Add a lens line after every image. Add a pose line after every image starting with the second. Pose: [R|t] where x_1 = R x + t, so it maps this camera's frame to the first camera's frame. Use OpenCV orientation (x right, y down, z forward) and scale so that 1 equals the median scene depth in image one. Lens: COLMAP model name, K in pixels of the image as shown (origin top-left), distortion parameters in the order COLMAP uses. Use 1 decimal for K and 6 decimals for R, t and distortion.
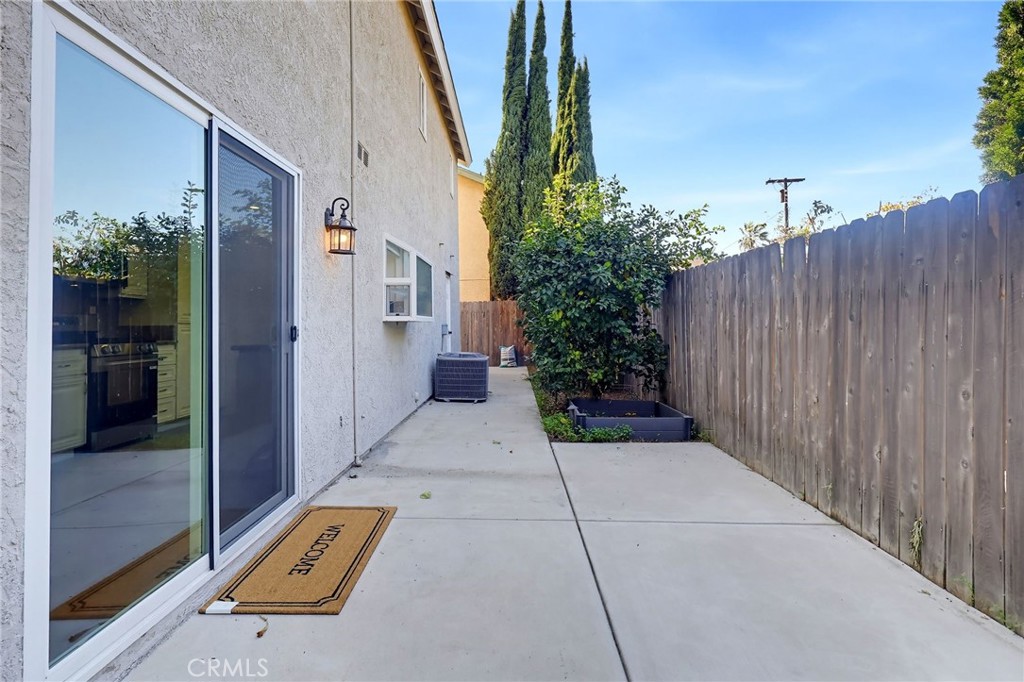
lens RADIAL K [[520.0, 0, 512.0], [0, 520.0, 341.0], [0, 0, 1]] dist [-0.001682, -0.000321]
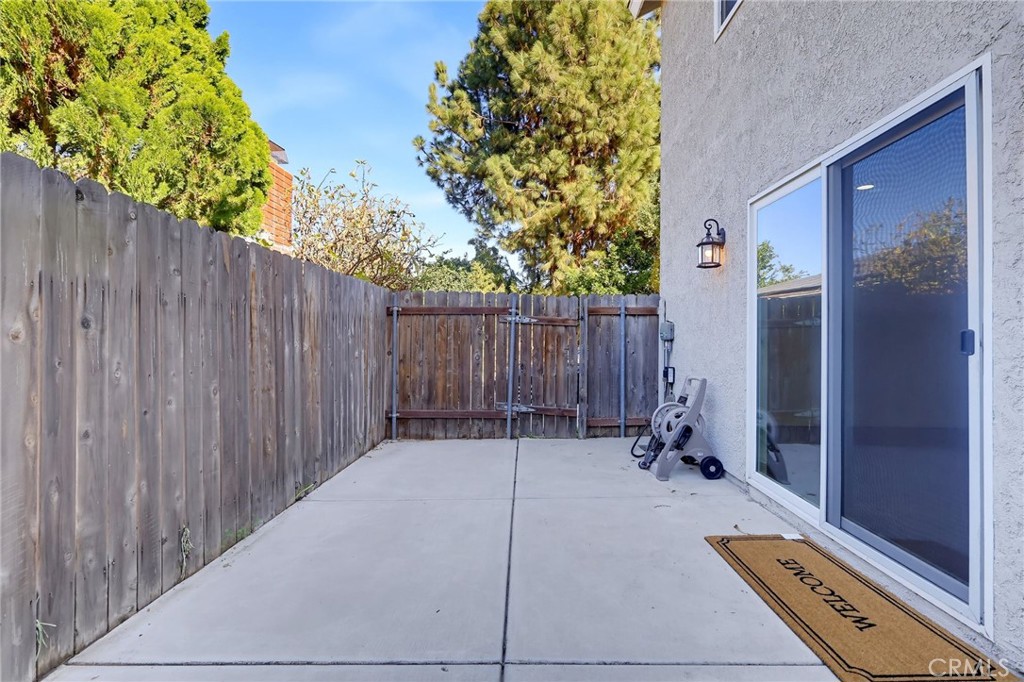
lens RADIAL K [[483.3, 0, 499.5], [0, 483.3, 340.1], [0, 0, 1]] dist [-0.002289, -0.000165]
pose [[-0.998554, 0.007480, 0.053237, 0.110612], [0.009406, 0.999307, 0.036028, -0.046167], [-0.052930, 0.036477, -0.997932, 1.782564]]
